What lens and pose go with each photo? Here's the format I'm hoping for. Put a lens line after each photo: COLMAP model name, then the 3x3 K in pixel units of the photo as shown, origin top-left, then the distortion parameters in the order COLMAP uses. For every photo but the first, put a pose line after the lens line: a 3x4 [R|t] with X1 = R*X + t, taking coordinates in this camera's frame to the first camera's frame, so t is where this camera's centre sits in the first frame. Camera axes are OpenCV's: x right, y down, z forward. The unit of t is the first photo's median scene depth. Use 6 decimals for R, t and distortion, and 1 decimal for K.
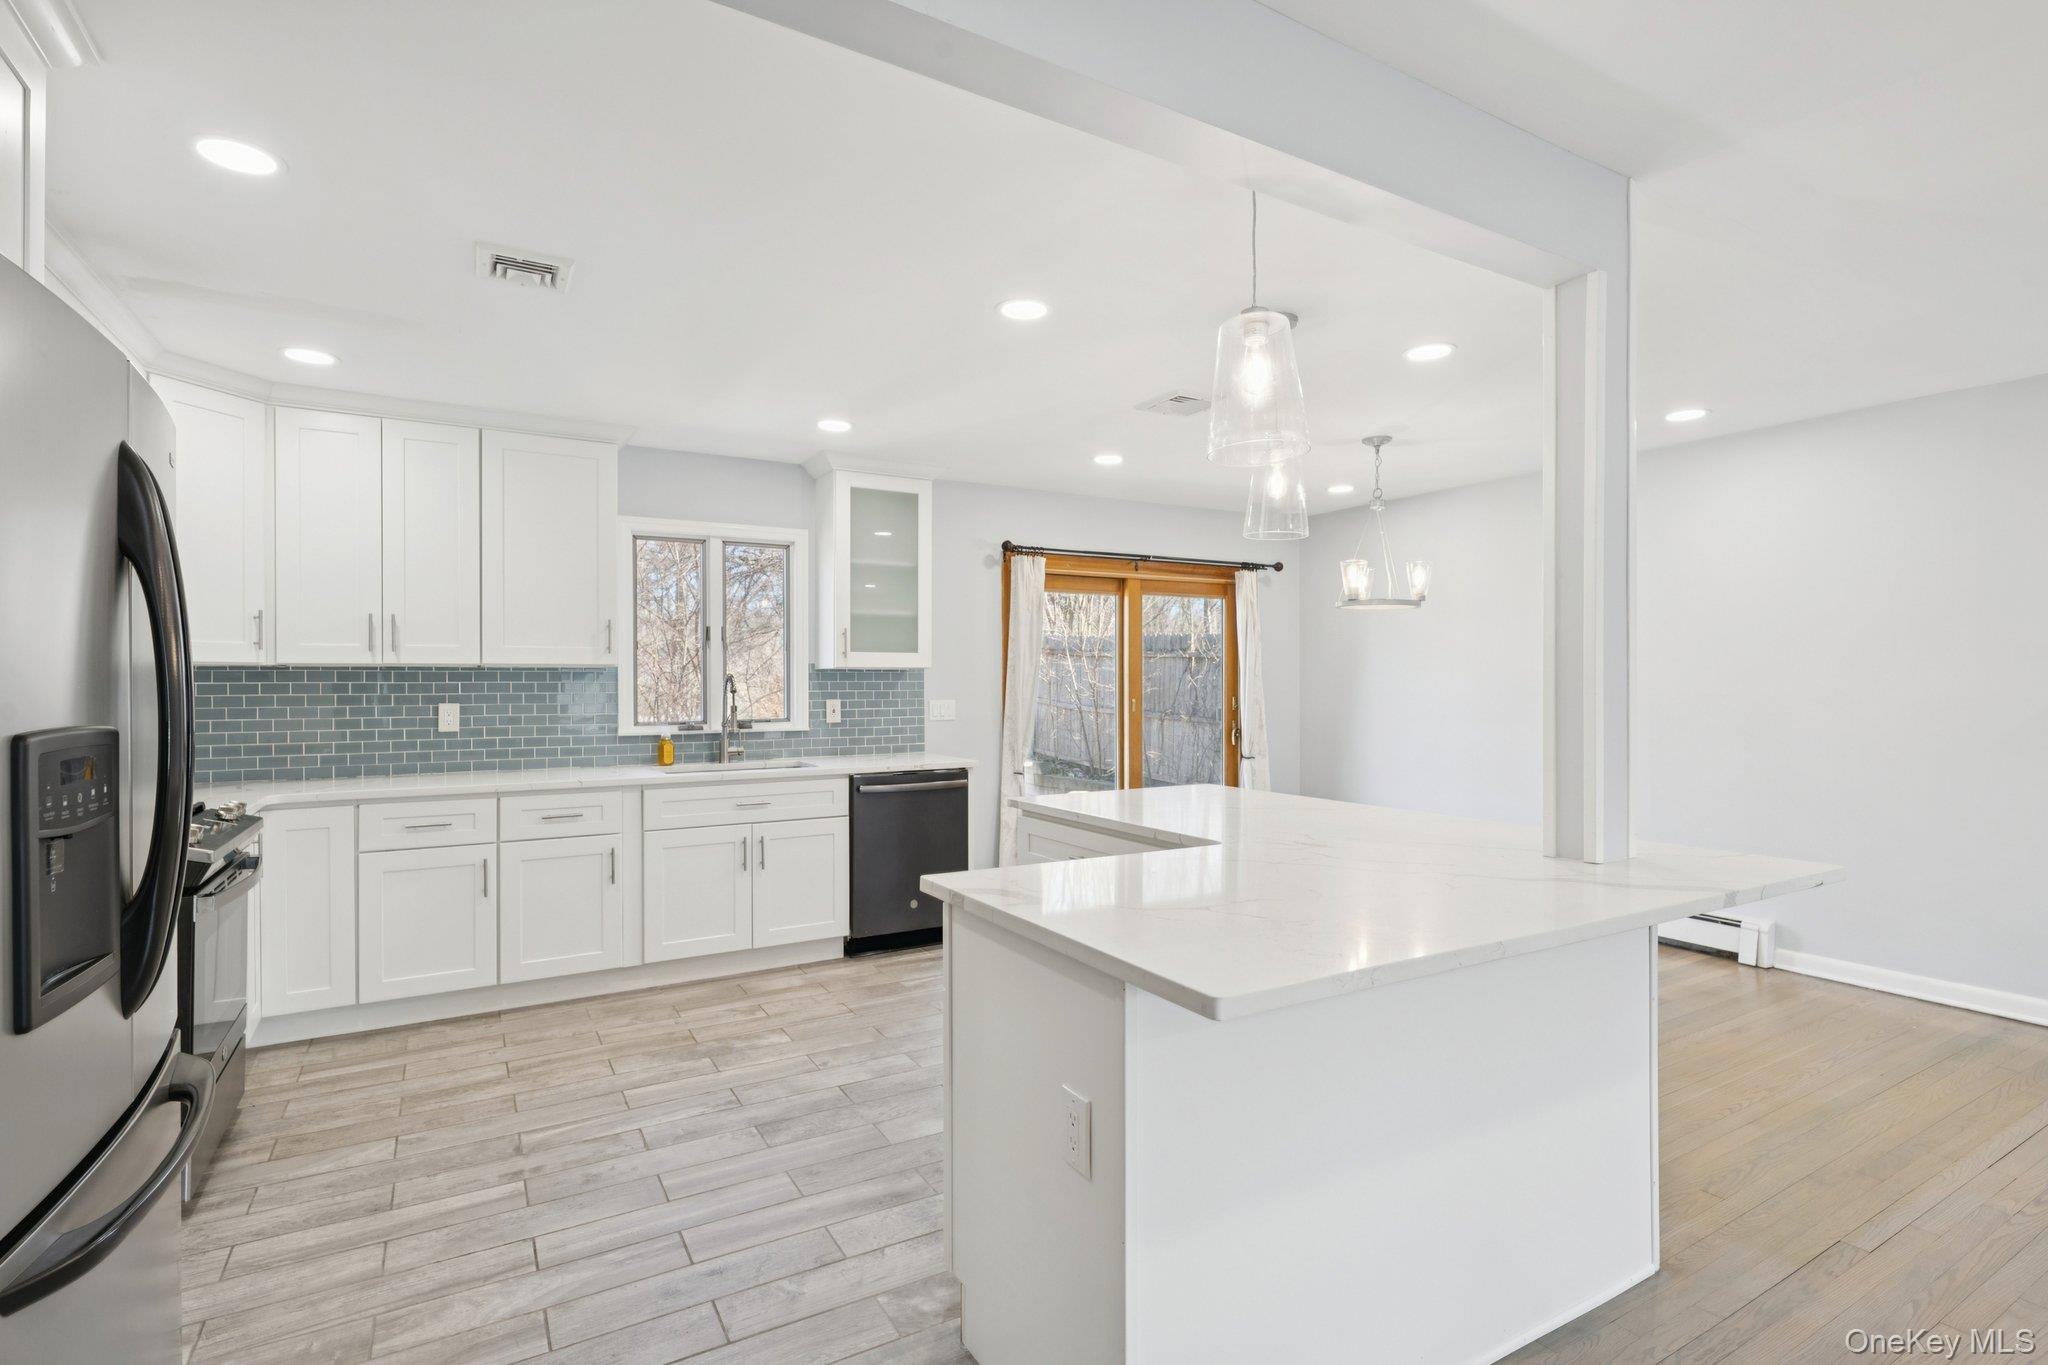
lens RADIAL K [[971.4, 0, 1024.0], [0, 971.4, 682.5], [0, 0, 1]] dist [0.005866, -0.000305]
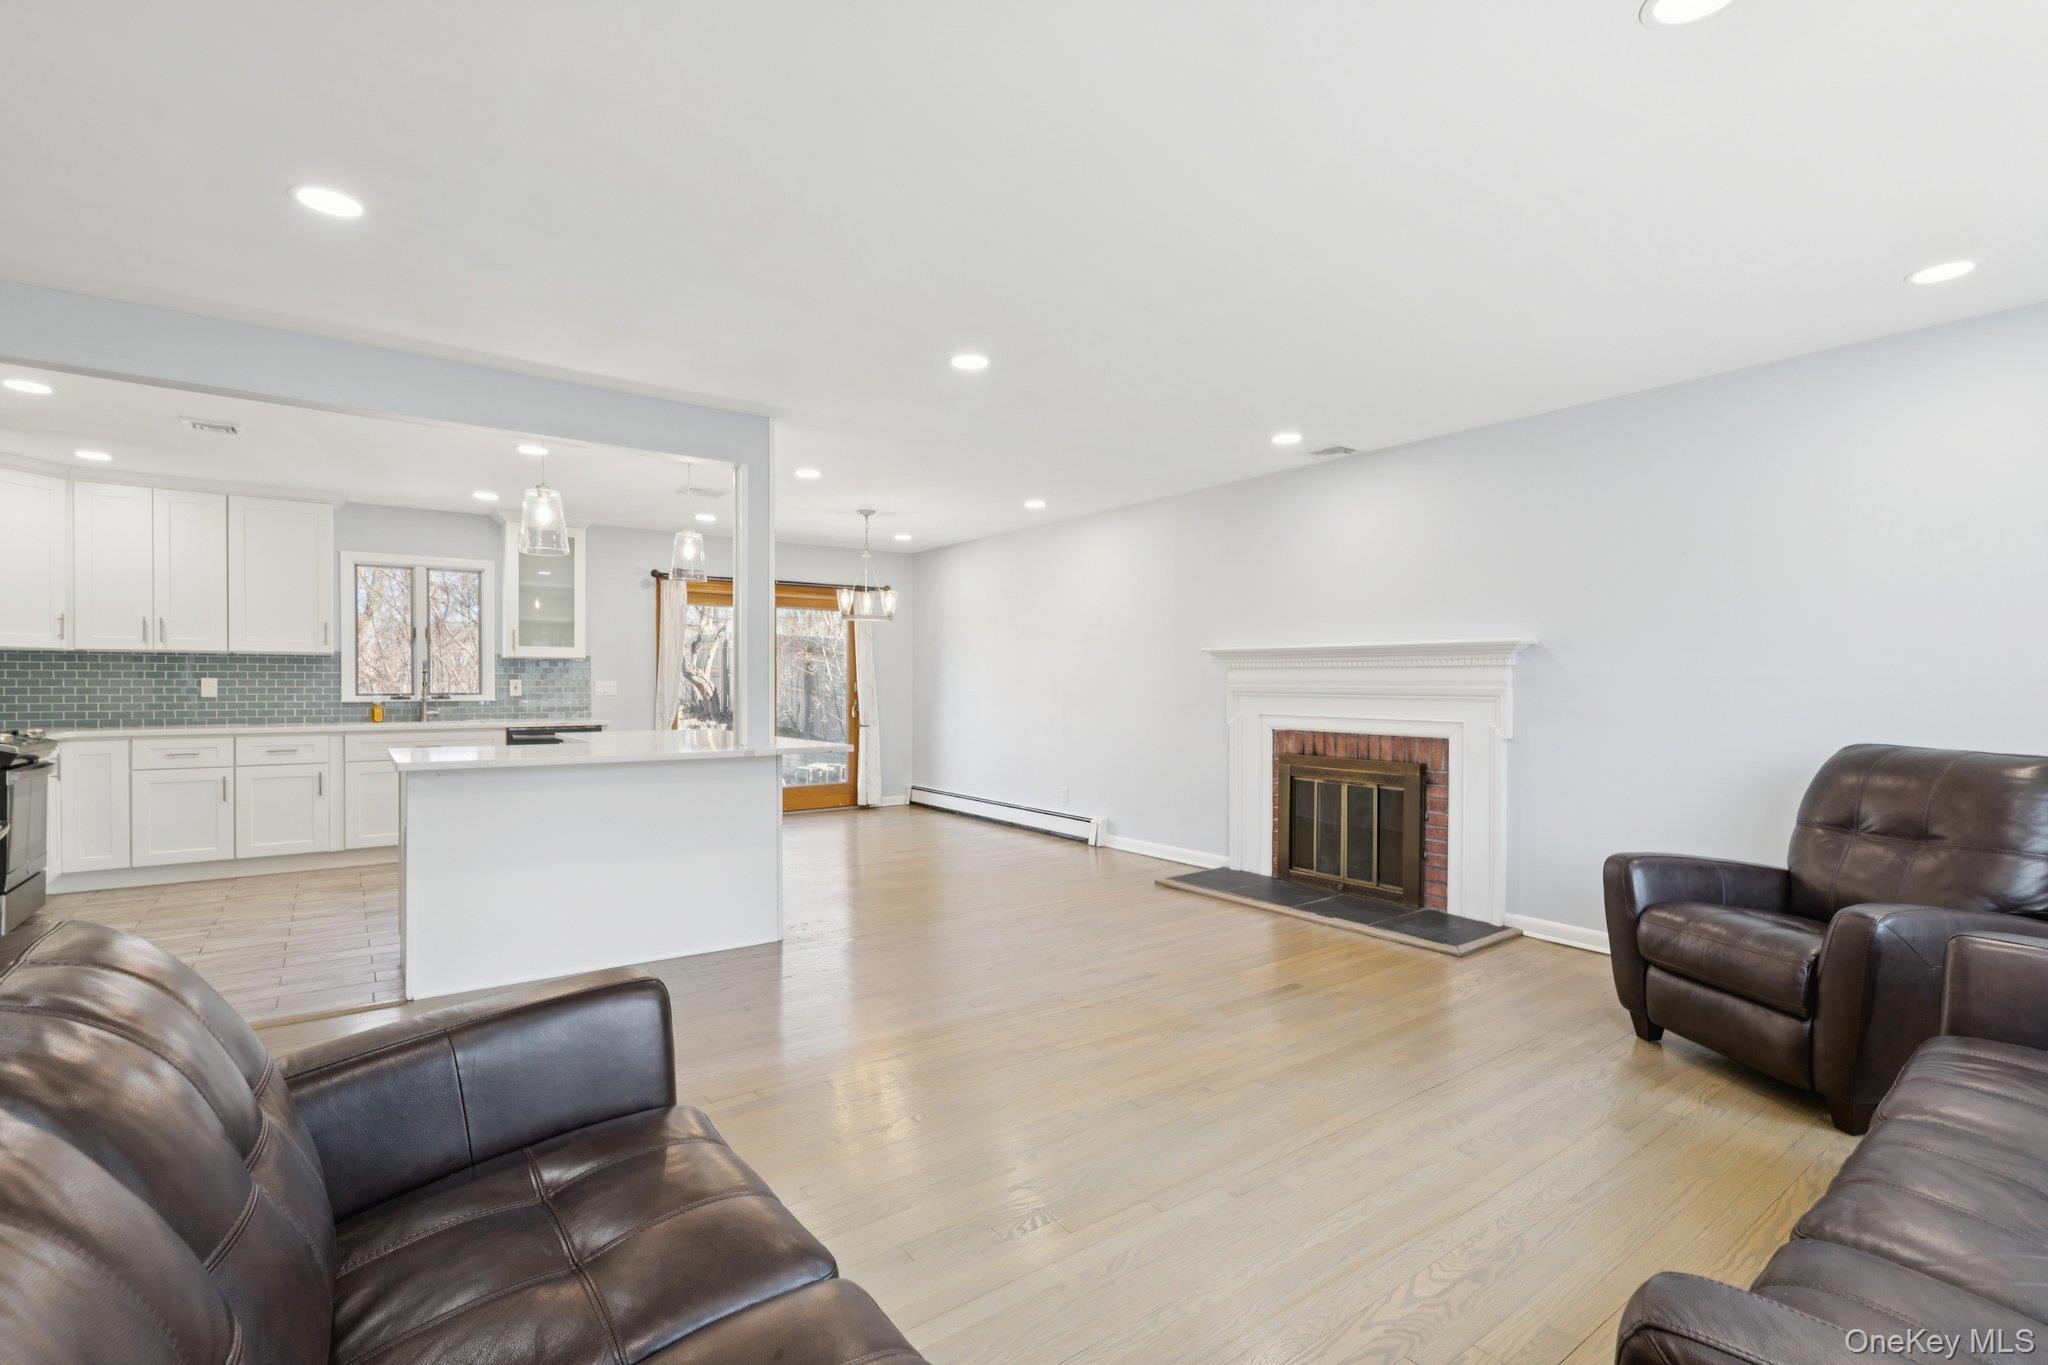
lens RADIAL K [[927.0, 0, 1018.8], [0, 927.0, 689.3], [0, 0, 1]] dist [0.001761, 0.000198]
pose [[0.994631, 0.003949, 0.103406, 0.452229], [-0.004602, 0.999971, 0.006079, 0.022915], [-0.103379, -0.006522, 0.994621, -0.491235]]
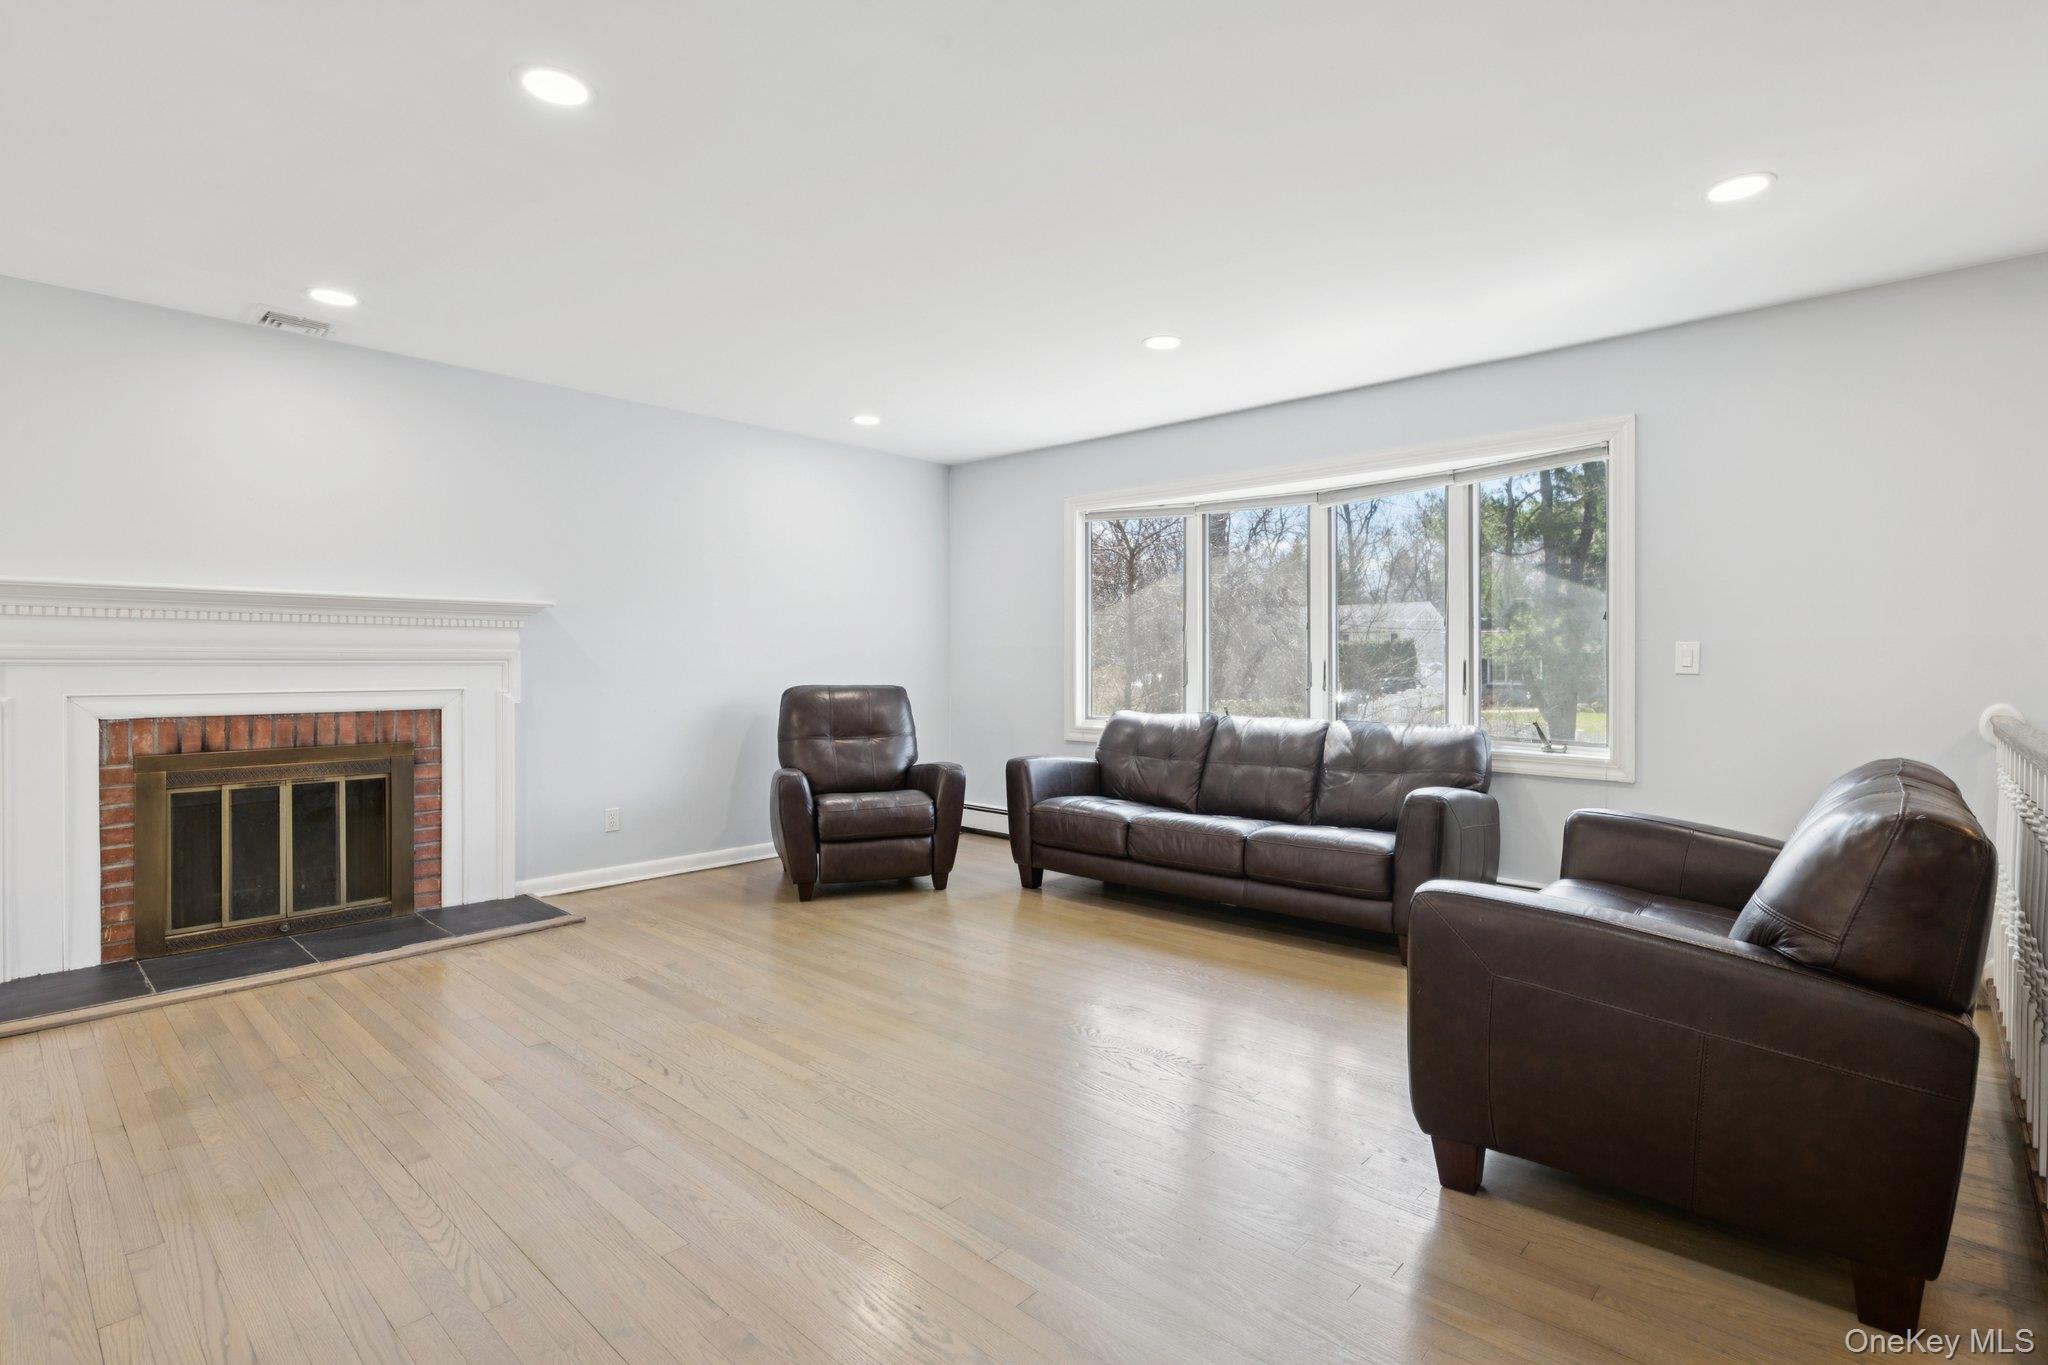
lens RADIAL K [[964.2, 0, 1029.2], [0, 964.2, 667.1], [0, 0, 1]] dist [-0.001224, -0.001002]
pose [[-0.289876, -0.004651, 0.957053, -0.029369], [0.002342, 0.999982, 0.005569, 0.037163], [-0.957061, 0.003855, -0.289860, 0.202784]]
